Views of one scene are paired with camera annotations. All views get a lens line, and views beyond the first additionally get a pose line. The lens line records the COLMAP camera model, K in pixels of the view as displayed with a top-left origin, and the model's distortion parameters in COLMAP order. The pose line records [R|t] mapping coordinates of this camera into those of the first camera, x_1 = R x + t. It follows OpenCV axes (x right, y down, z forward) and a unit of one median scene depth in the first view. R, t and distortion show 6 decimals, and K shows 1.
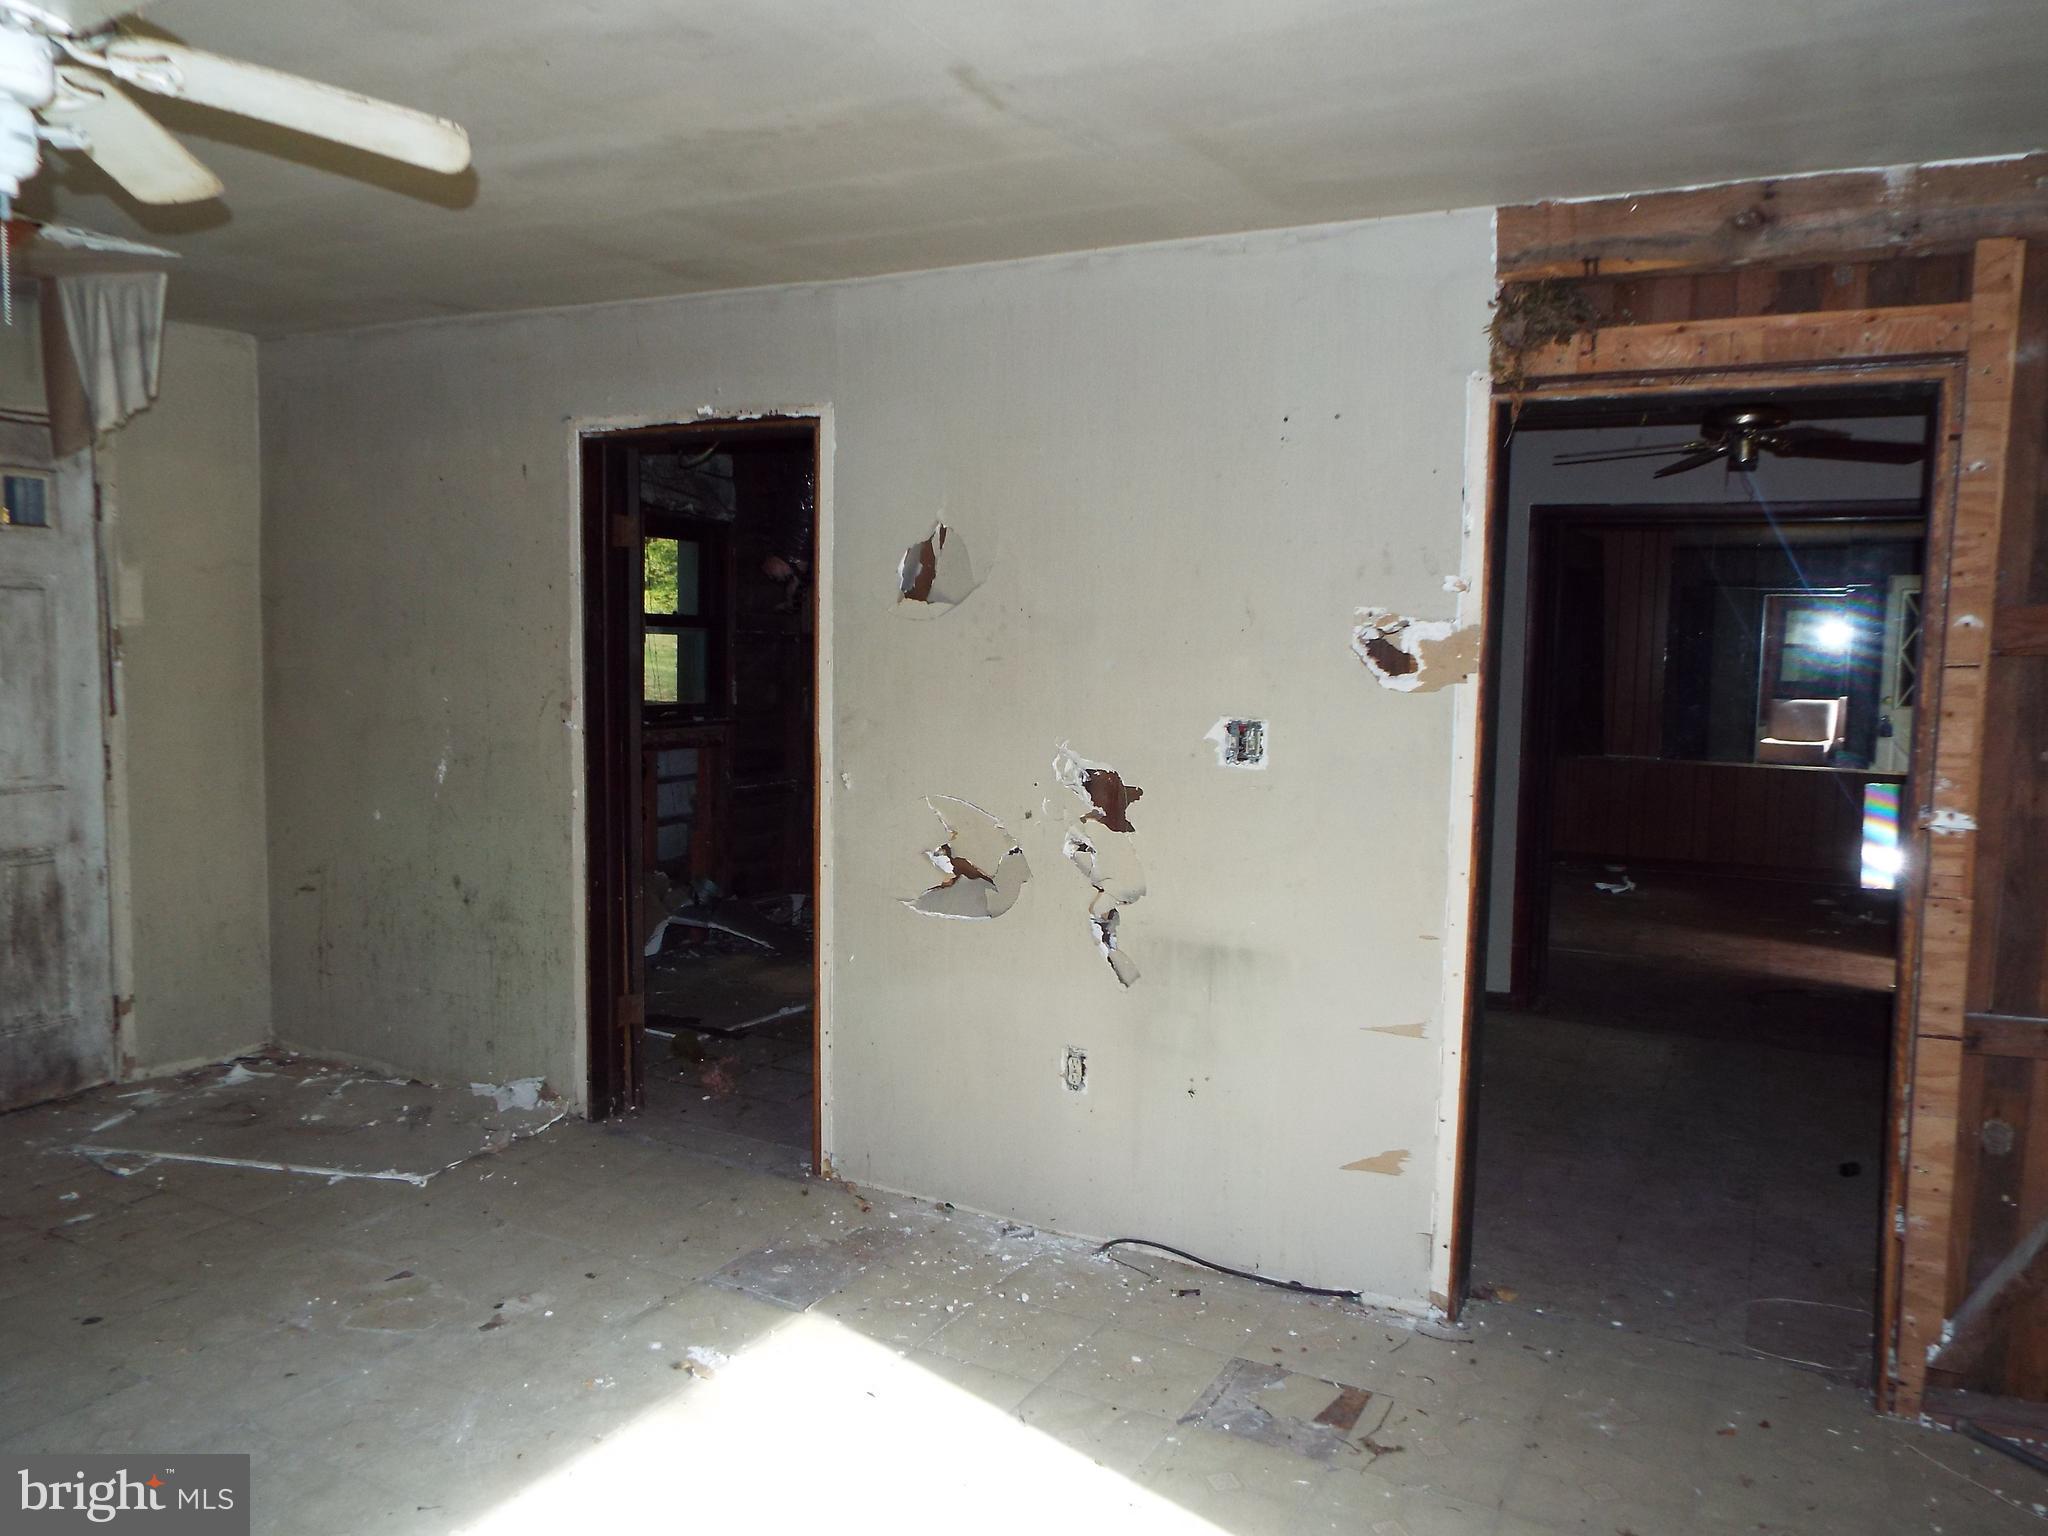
lens RADIAL K [[1465.3, 0, 1024.0], [0, 1465.3, 768.0], [0, 0, 1]] dist [-0.004822, 0.002843]
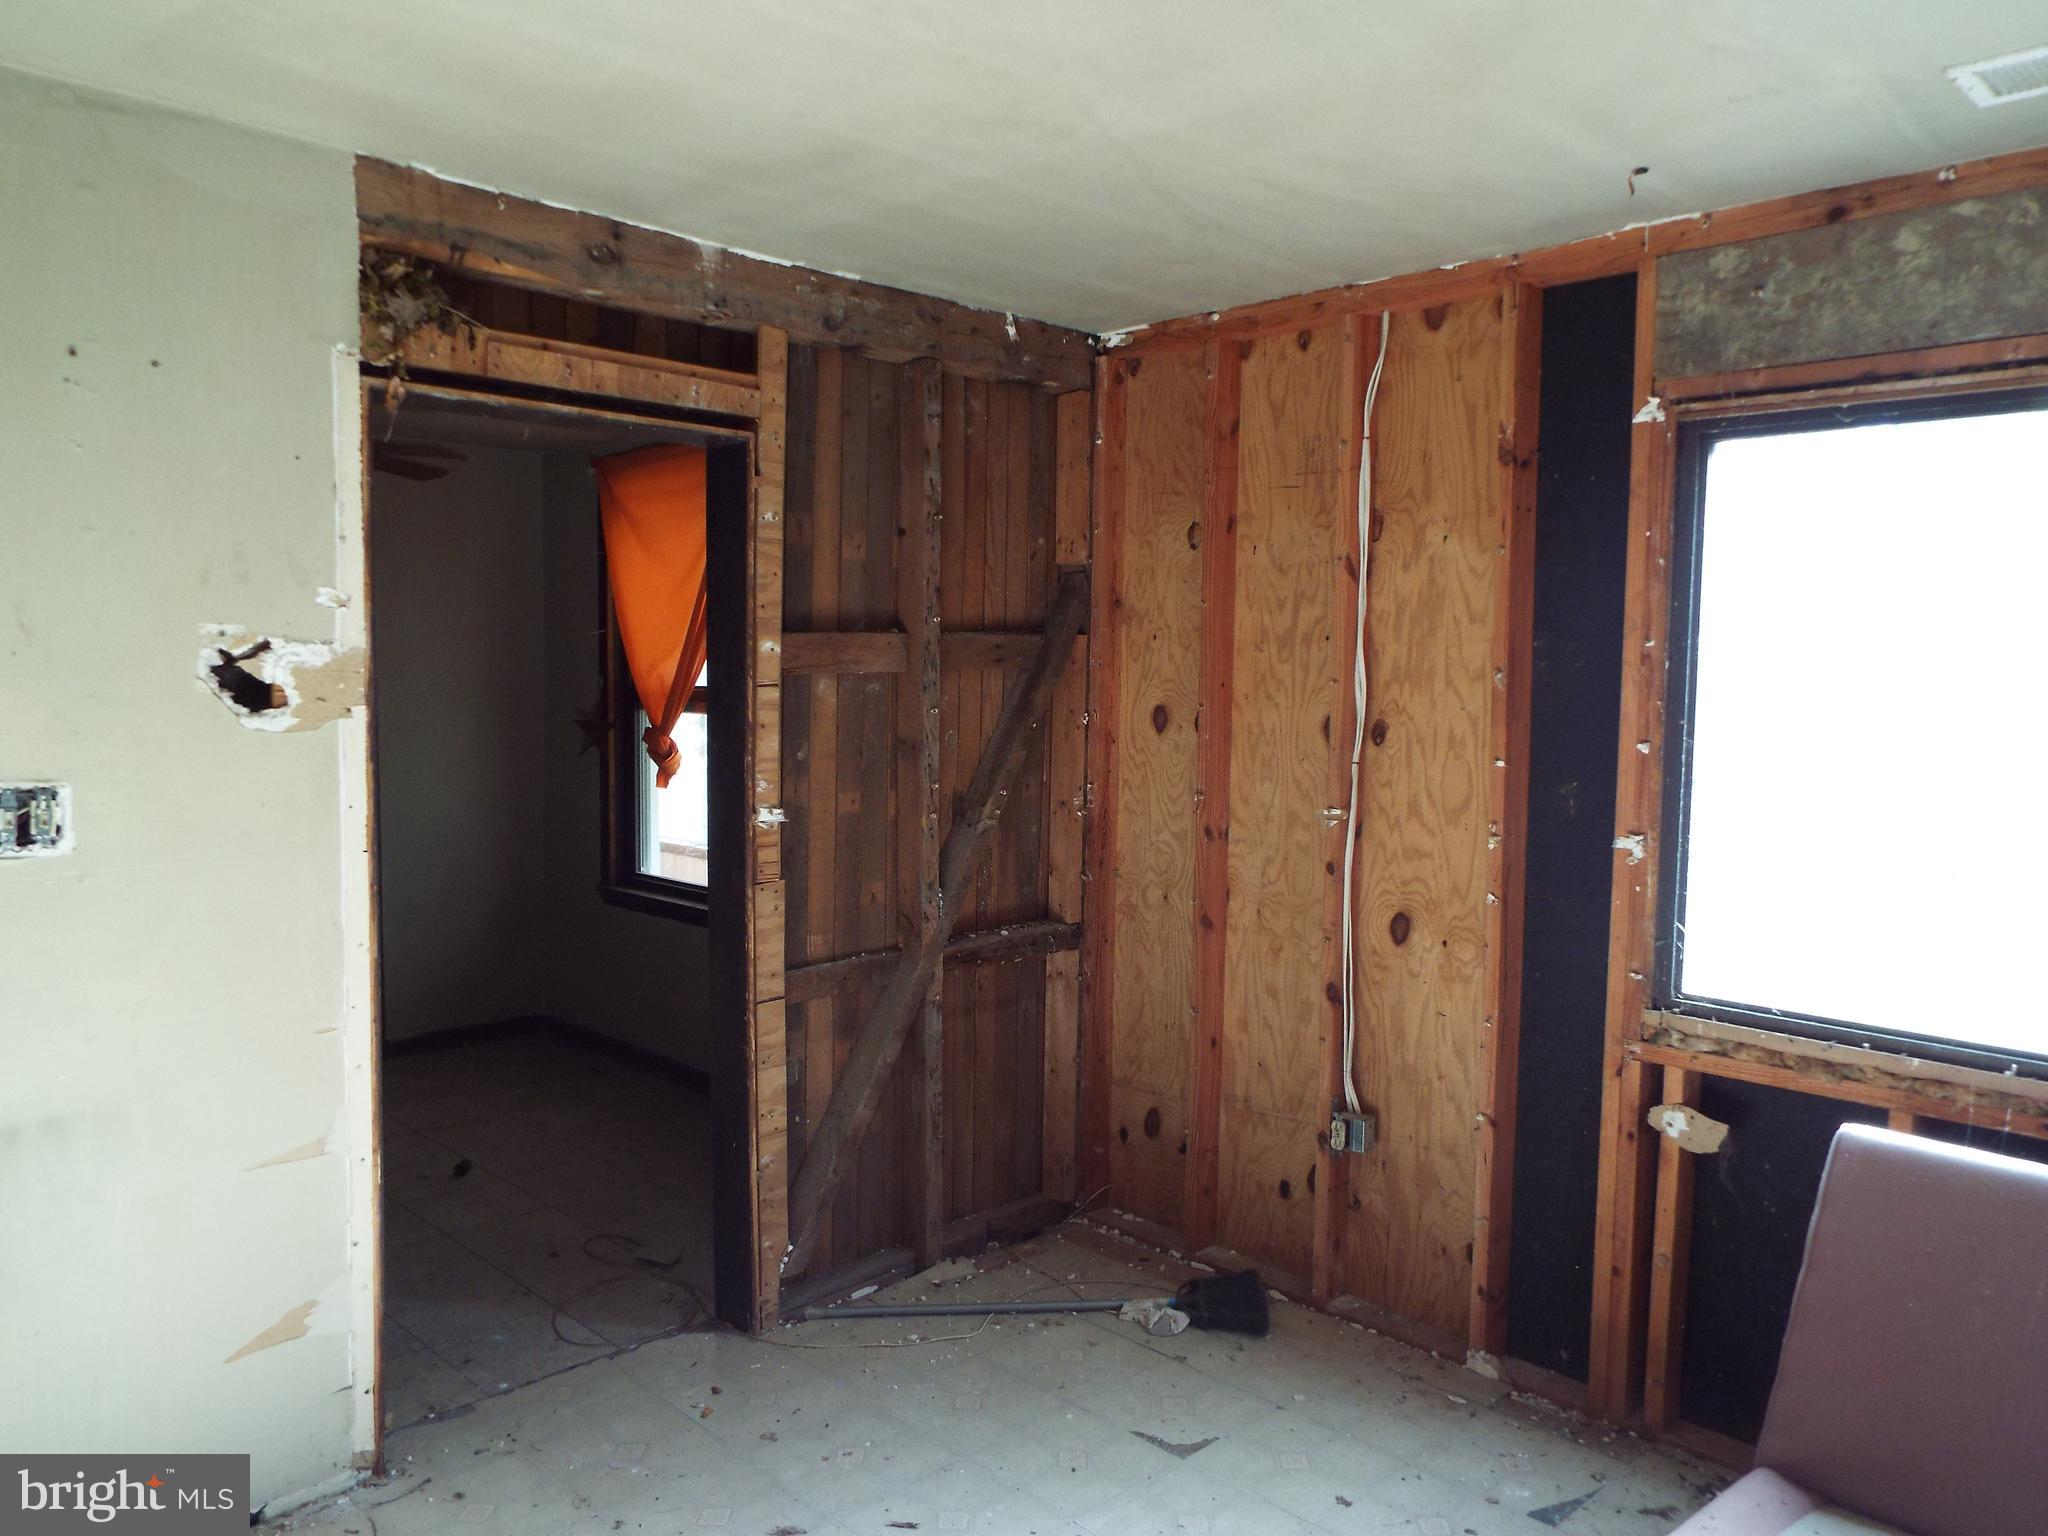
lens RADIAL K [[1493.1, 0, 1025.4], [0, 1493.1, 775.0], [0, 0, 1]] dist [-0.012084, 0.005522]
pose [[0.307118, -0.082079, 0.948125, -0.407272], [0.078550, 0.995061, 0.060698, -0.049406], [-0.948424, 0.055834, 0.312048, 0.394196]]
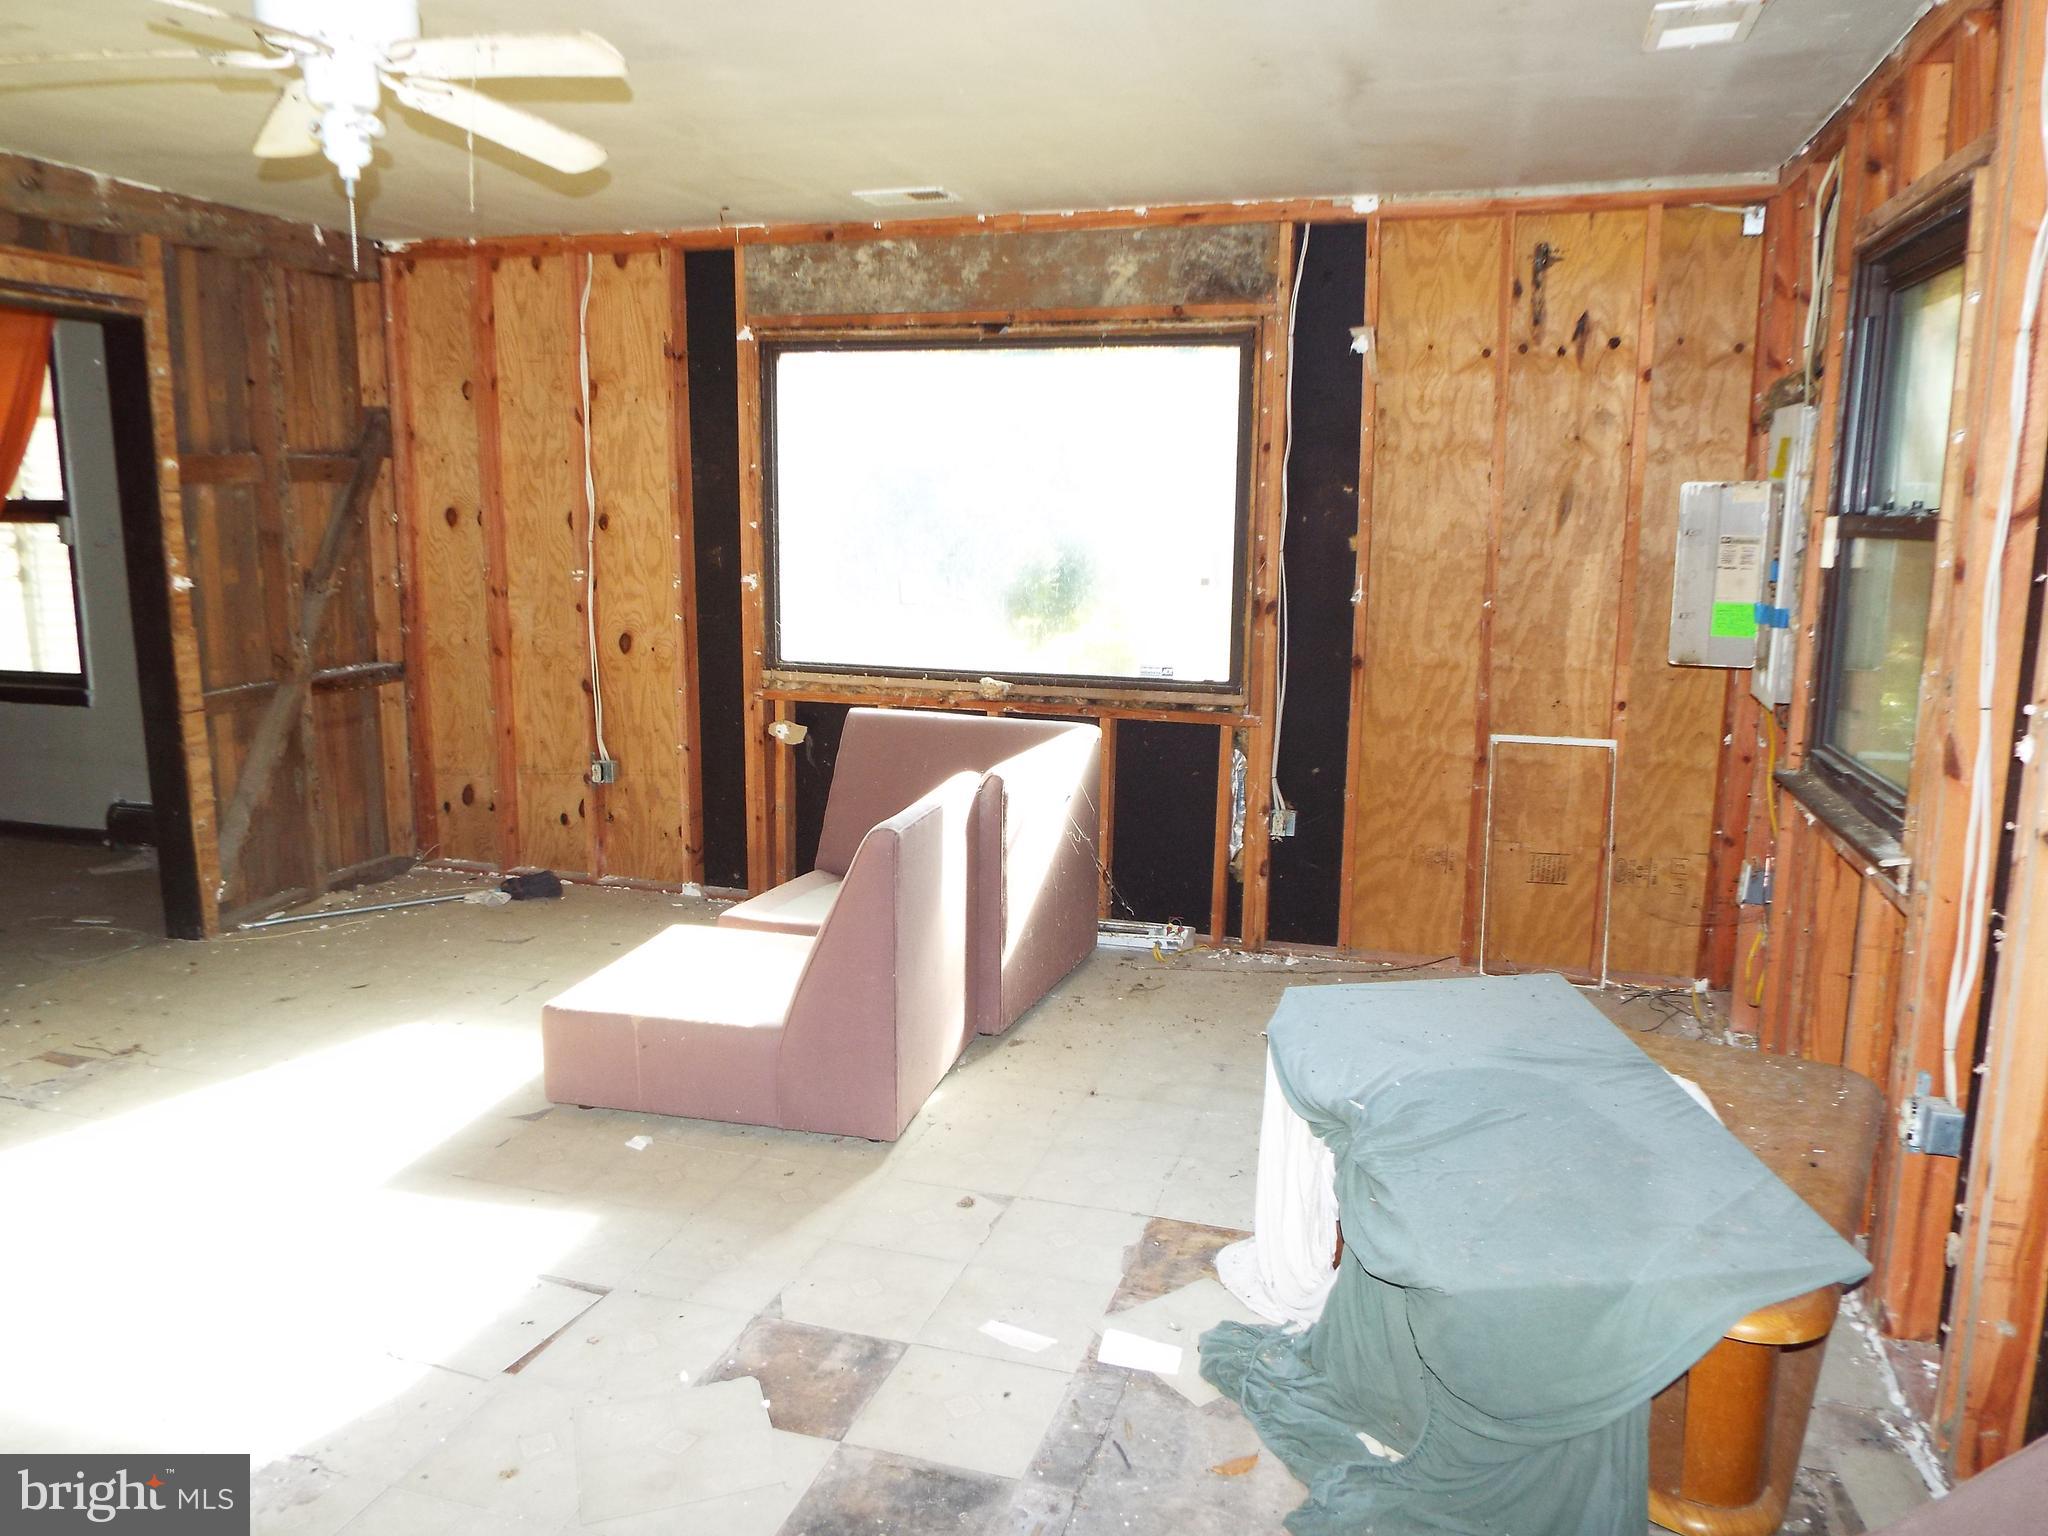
lens RADIAL K [[1470.5, 0, 1047.7], [0, 1470.5, 773.6], [0, 0, 1]] dist [-0.027096, 0.041857]
pose [[-0.210260, -0.197805, 0.957426, -1.164561], [0.073044, 0.973402, 0.217147, -0.041259], [-0.974913, 0.115591, -0.190219, 0.337002]]
